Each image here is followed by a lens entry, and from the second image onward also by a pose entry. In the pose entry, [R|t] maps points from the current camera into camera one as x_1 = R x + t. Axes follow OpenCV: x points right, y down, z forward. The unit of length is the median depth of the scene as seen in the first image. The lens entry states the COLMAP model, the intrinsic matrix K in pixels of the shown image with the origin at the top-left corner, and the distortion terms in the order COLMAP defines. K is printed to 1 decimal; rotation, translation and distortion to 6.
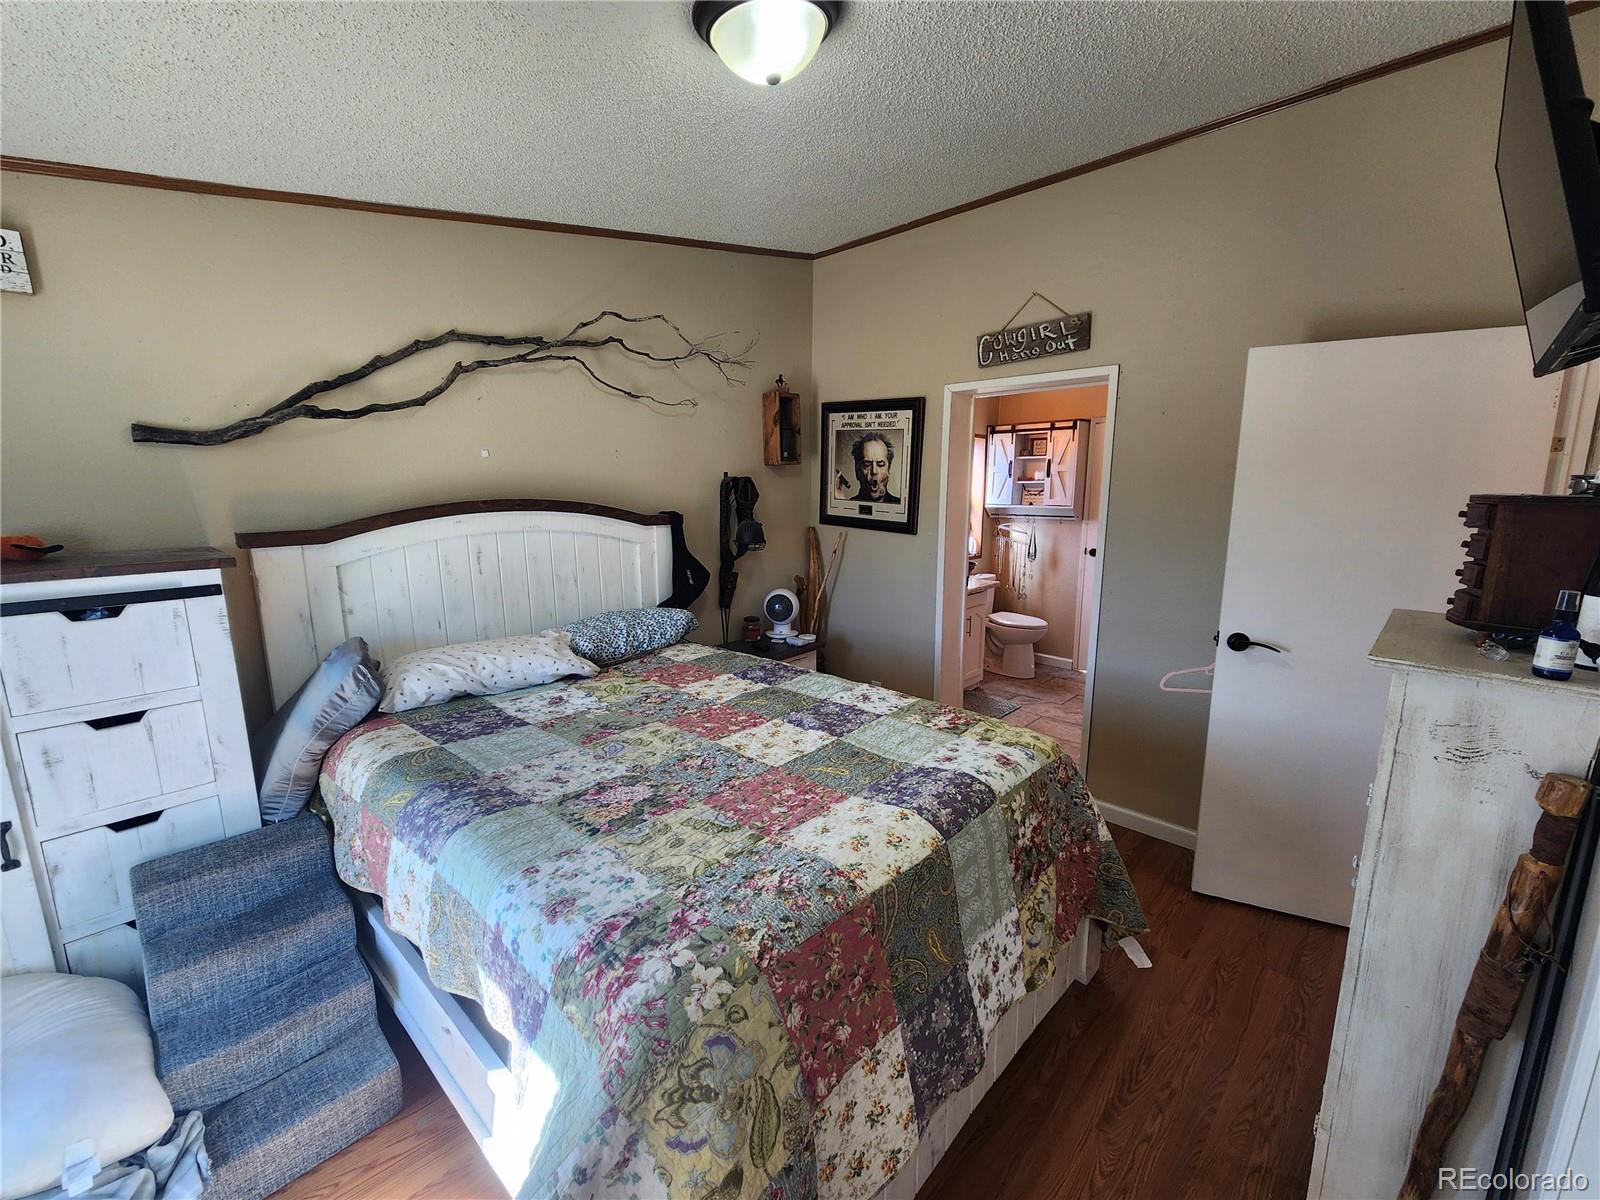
lens RADIAL K [[654.2, 0, 800.8], [0, 654.2, 601.9], [0, 0, 1]] dist [0.004900, 0.000167]
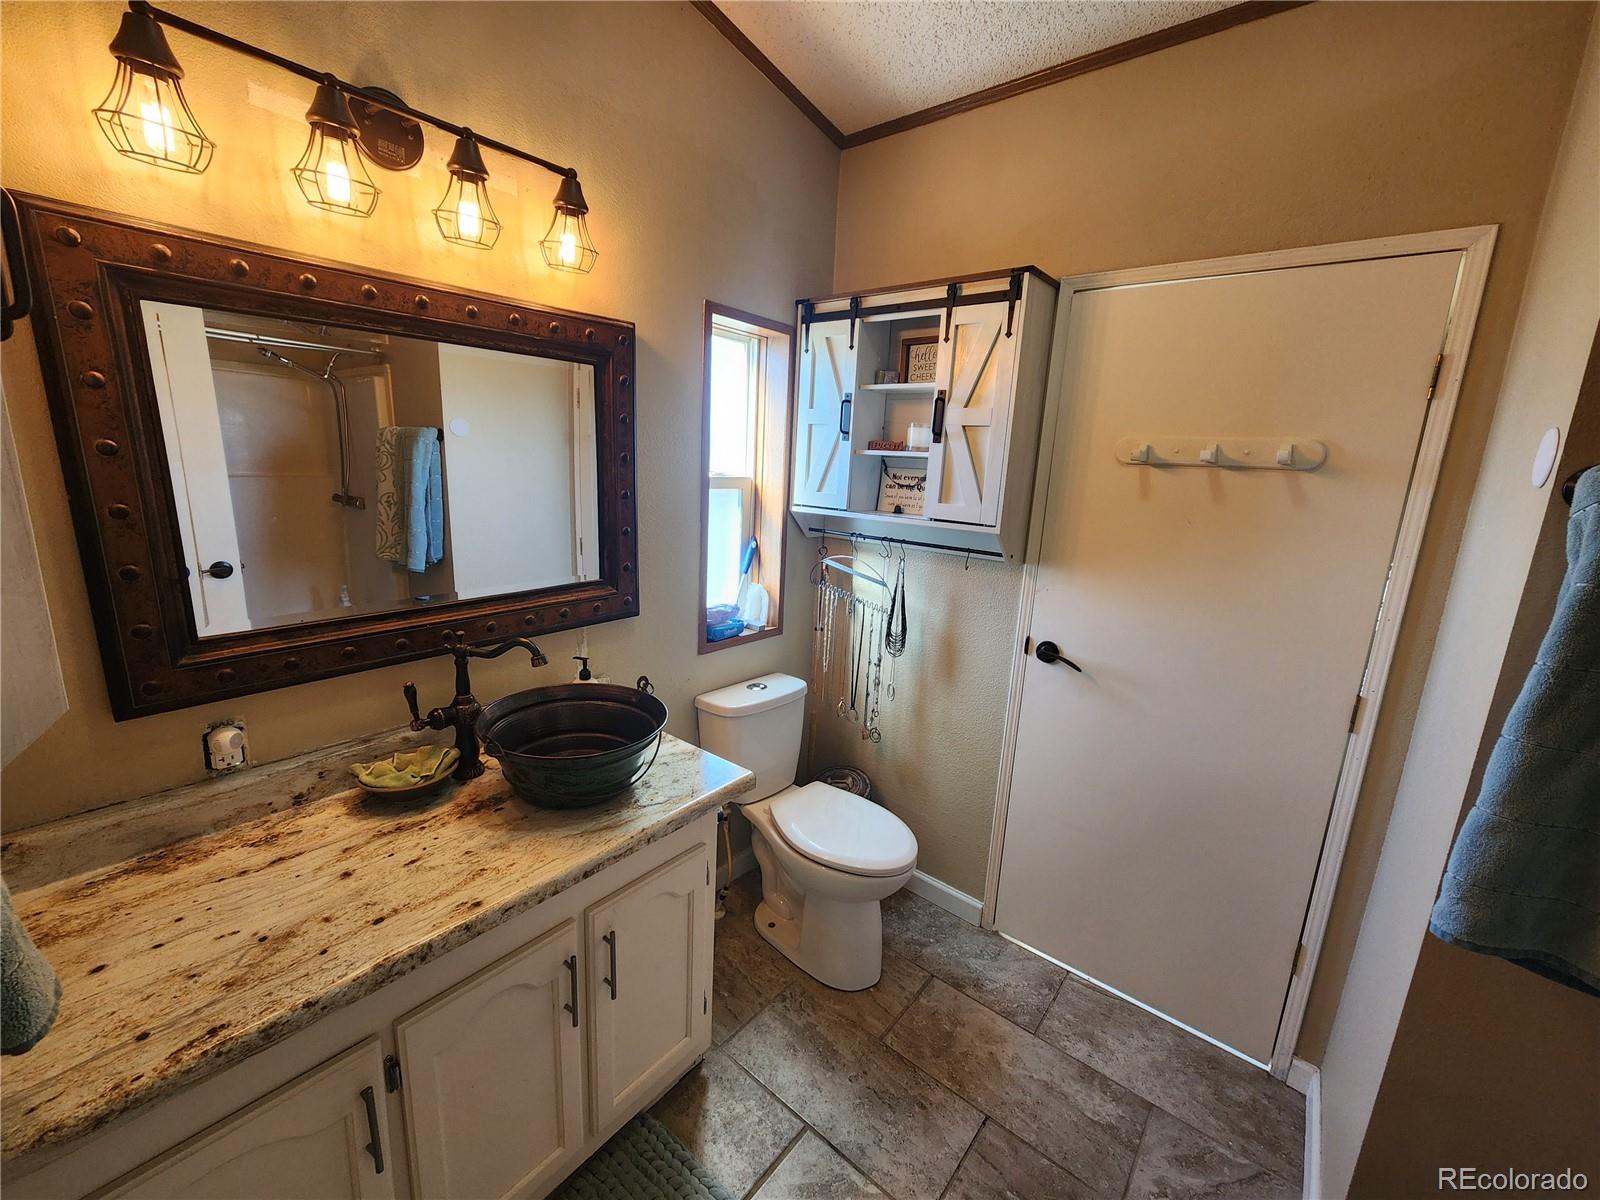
lens RADIAL K [[654.2, 0, 799.0], [0, 654.2, 598.3], [0, 0, 1]] dist [0.004900, 0.000167]
pose [[0.996040, 0.033016, 0.082543, 0.263864], [-0.036001, 0.998741, 0.034937, -0.109382], [-0.081286, -0.037771, 0.995975, 0.617484]]
